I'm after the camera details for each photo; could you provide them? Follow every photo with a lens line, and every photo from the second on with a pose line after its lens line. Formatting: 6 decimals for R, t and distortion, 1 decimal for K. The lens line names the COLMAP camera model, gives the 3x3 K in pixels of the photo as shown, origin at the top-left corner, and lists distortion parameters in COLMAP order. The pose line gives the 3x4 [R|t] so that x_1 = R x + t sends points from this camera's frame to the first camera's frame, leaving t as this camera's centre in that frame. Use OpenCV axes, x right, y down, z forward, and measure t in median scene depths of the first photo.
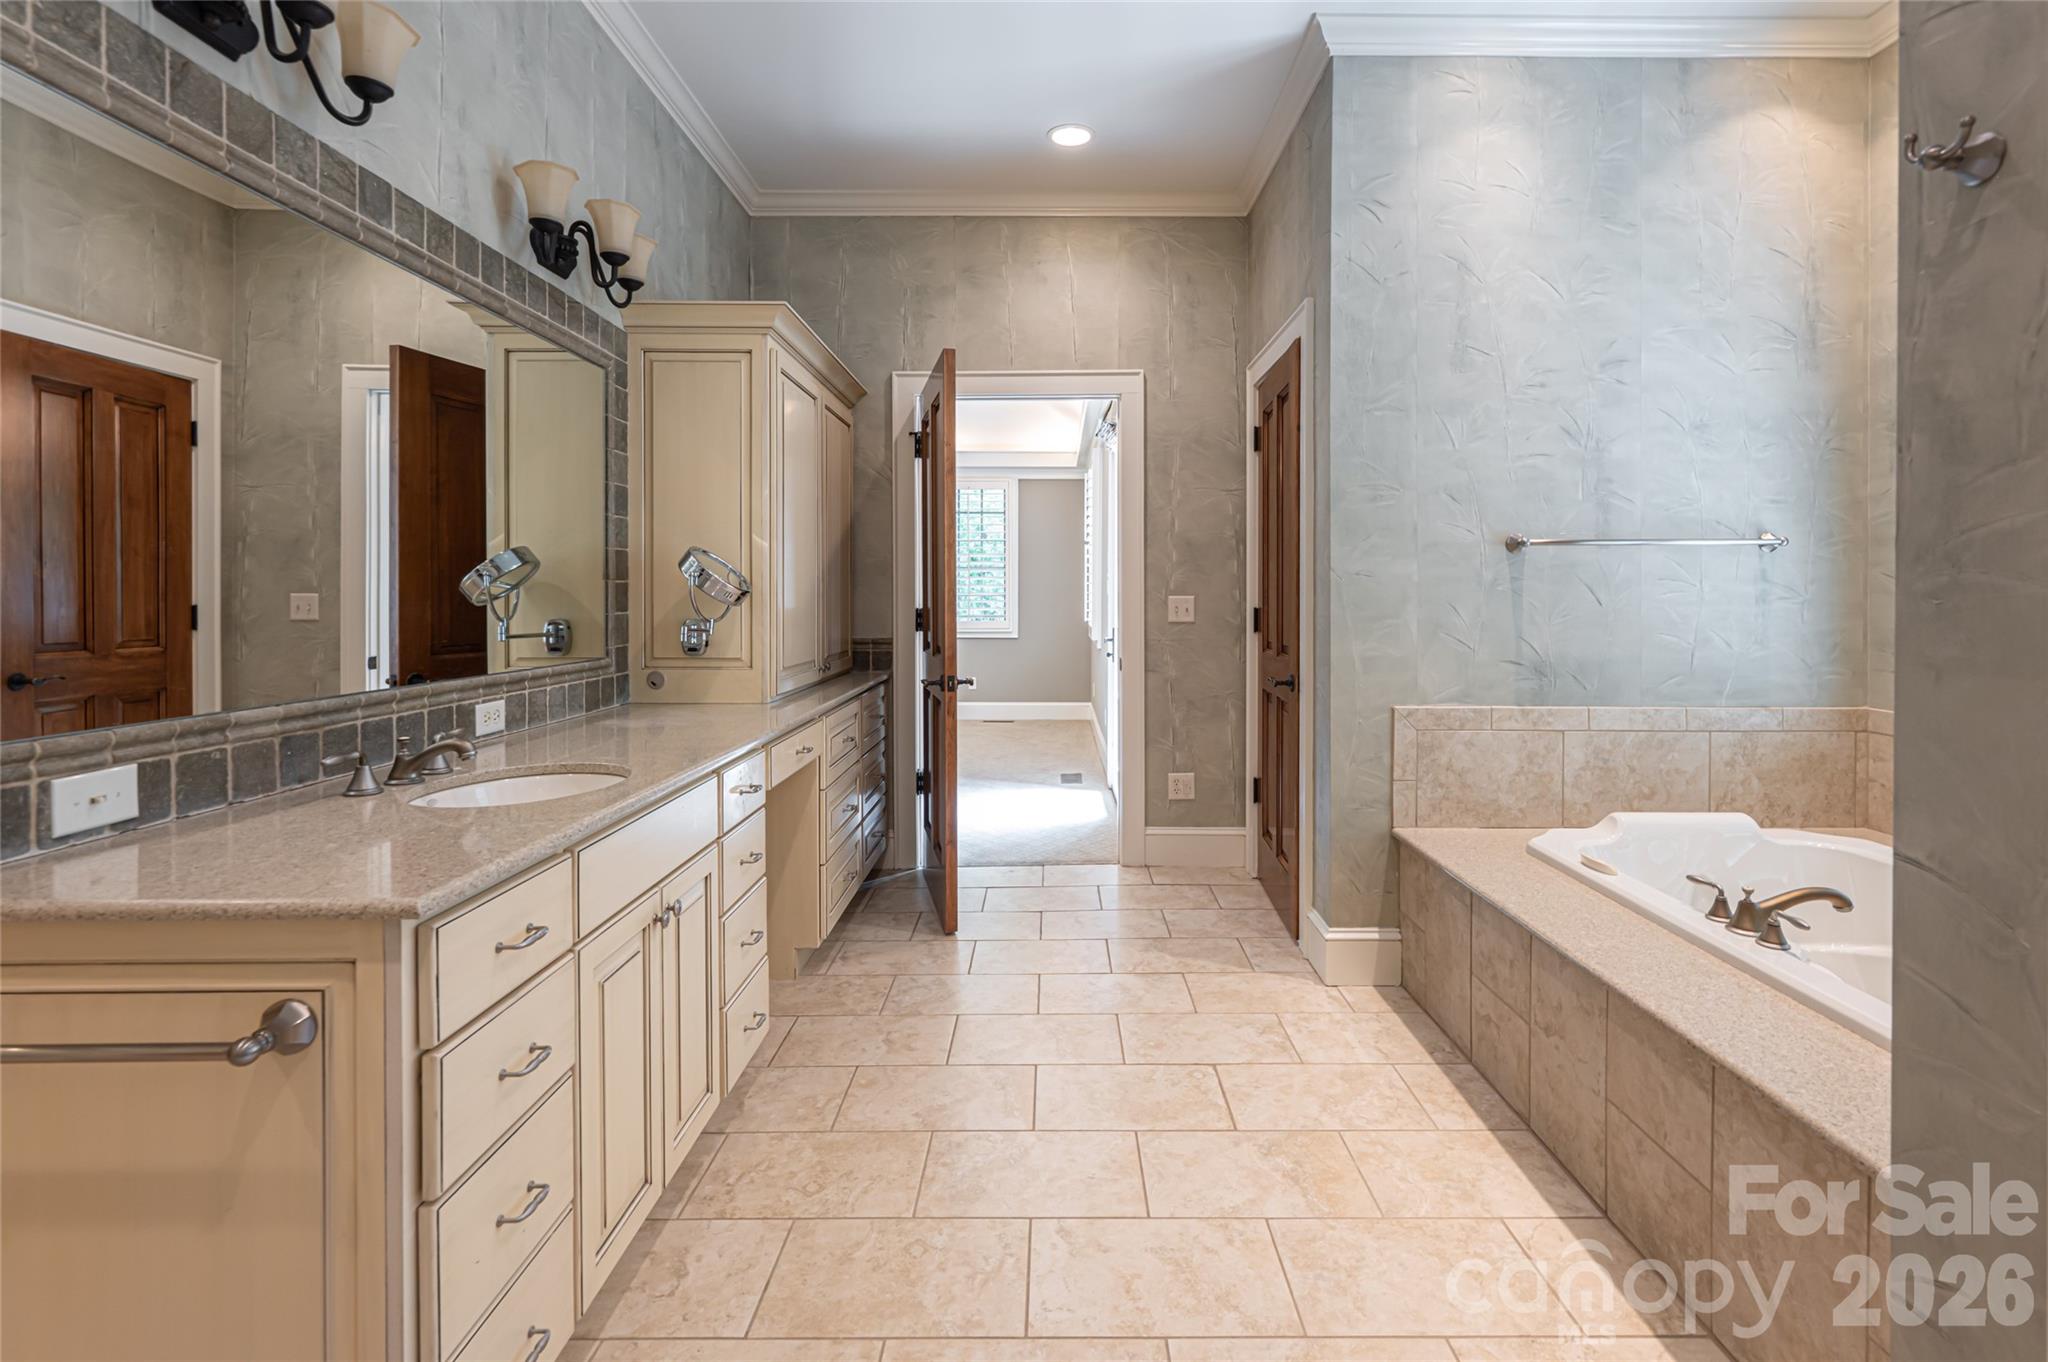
lens RADIAL K [[965.8, 0, 1030.5], [0, 965.8, 599.0], [0, 0, 1]] dist [0.000814, 0.000053]
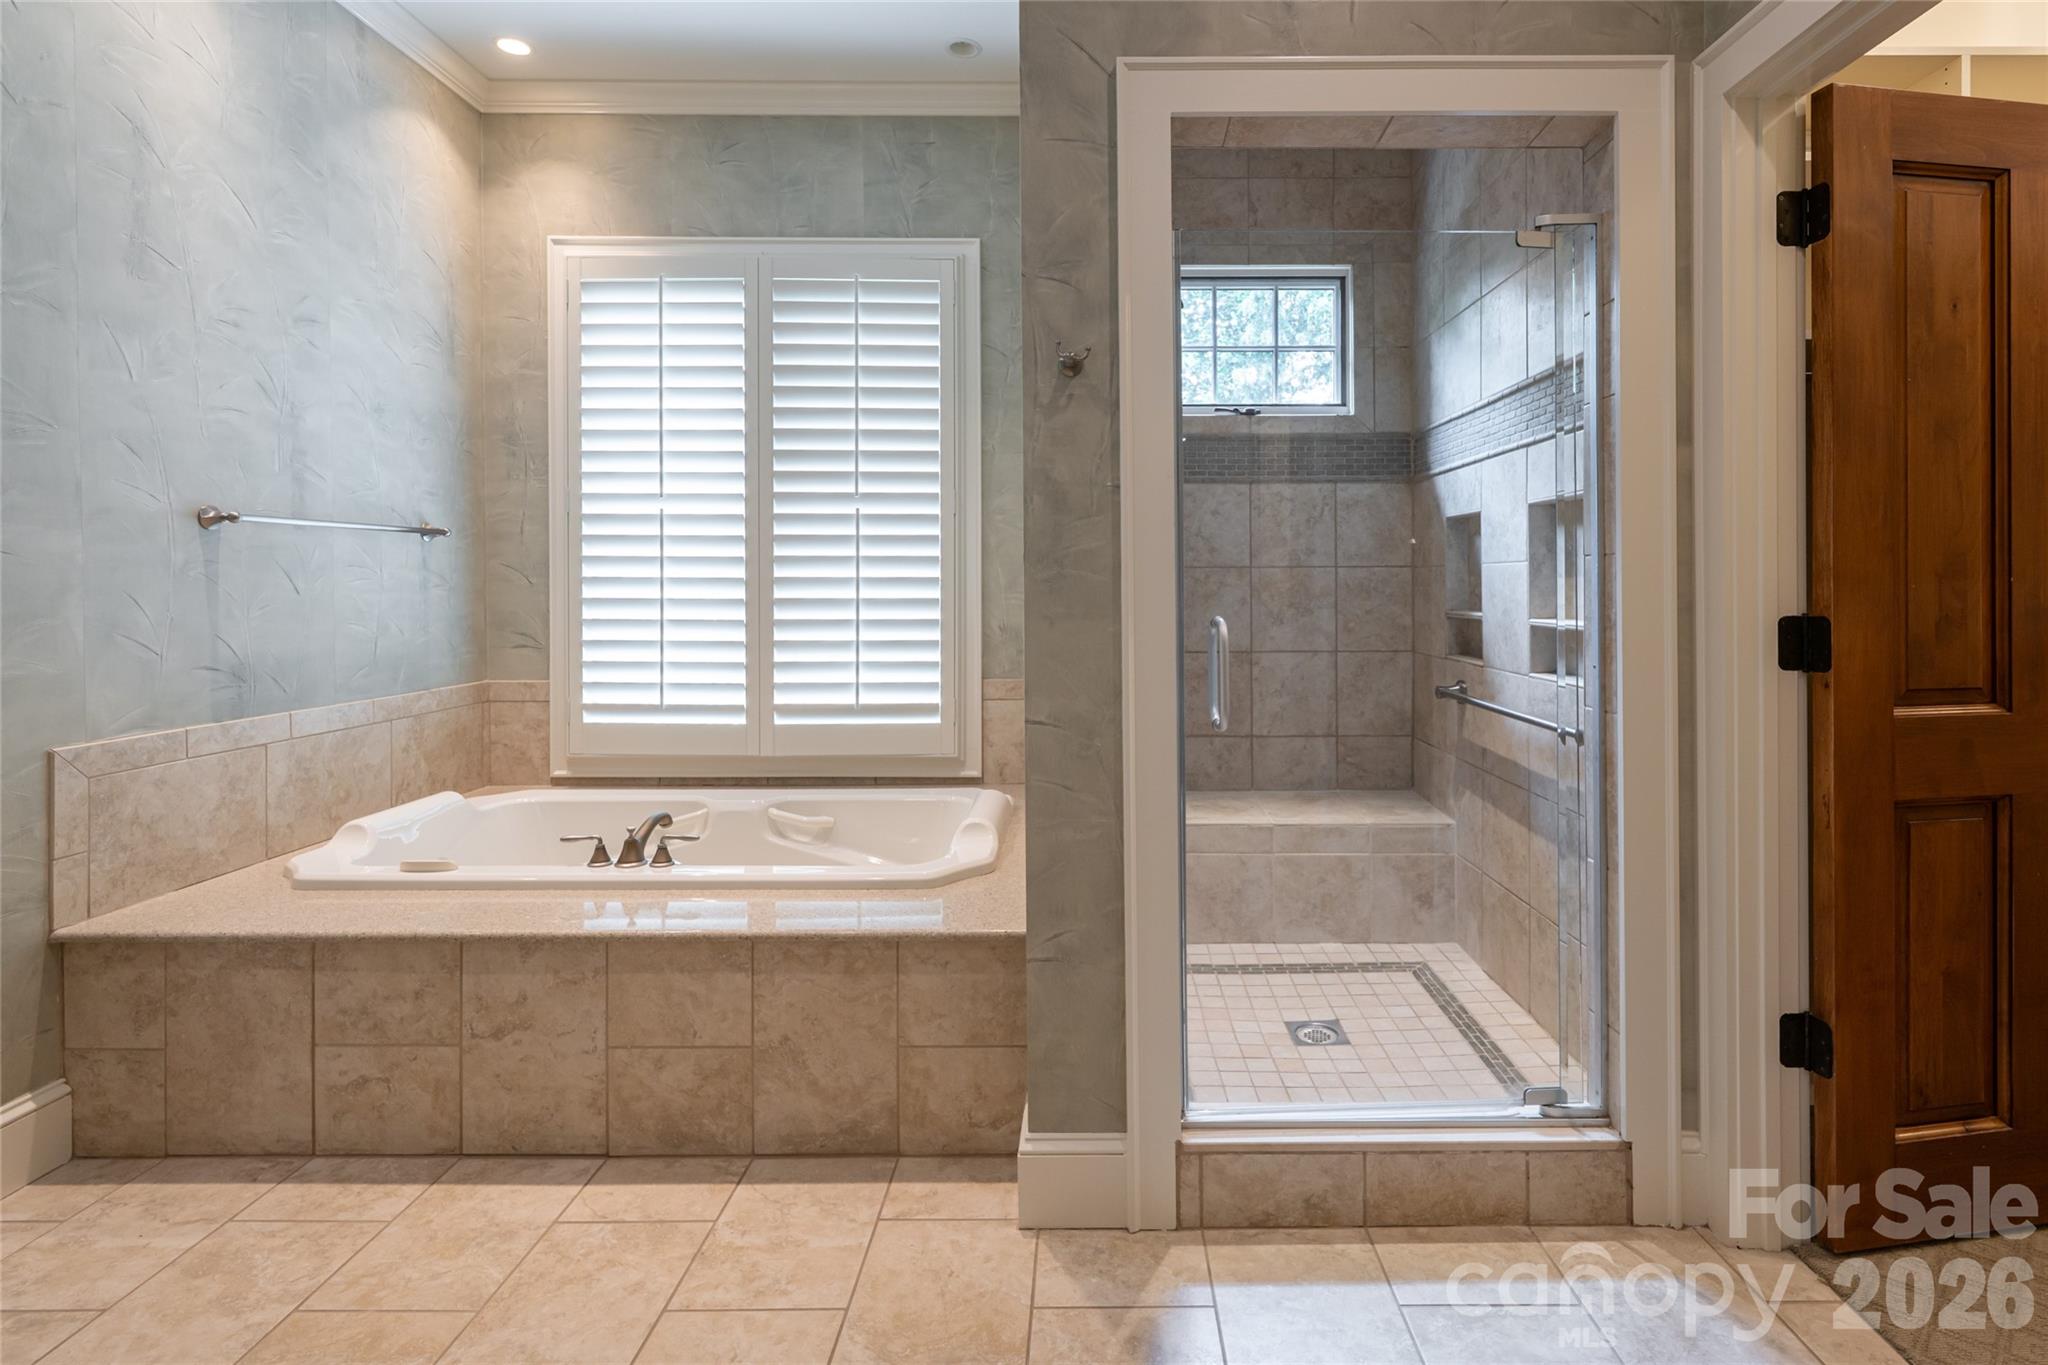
lens RADIAL K [[1081.7, 0, 1026.9], [0, 1081.7, 586.5], [0, 0, 1]] dist [0.002281, 0.000709]
pose [[-0.010503, -0.003050, 0.999940, -0.398142], [0.005649, 0.999979, 0.003110, 0.000246], [-0.999929, 0.005681, -0.010485, 0.349833]]
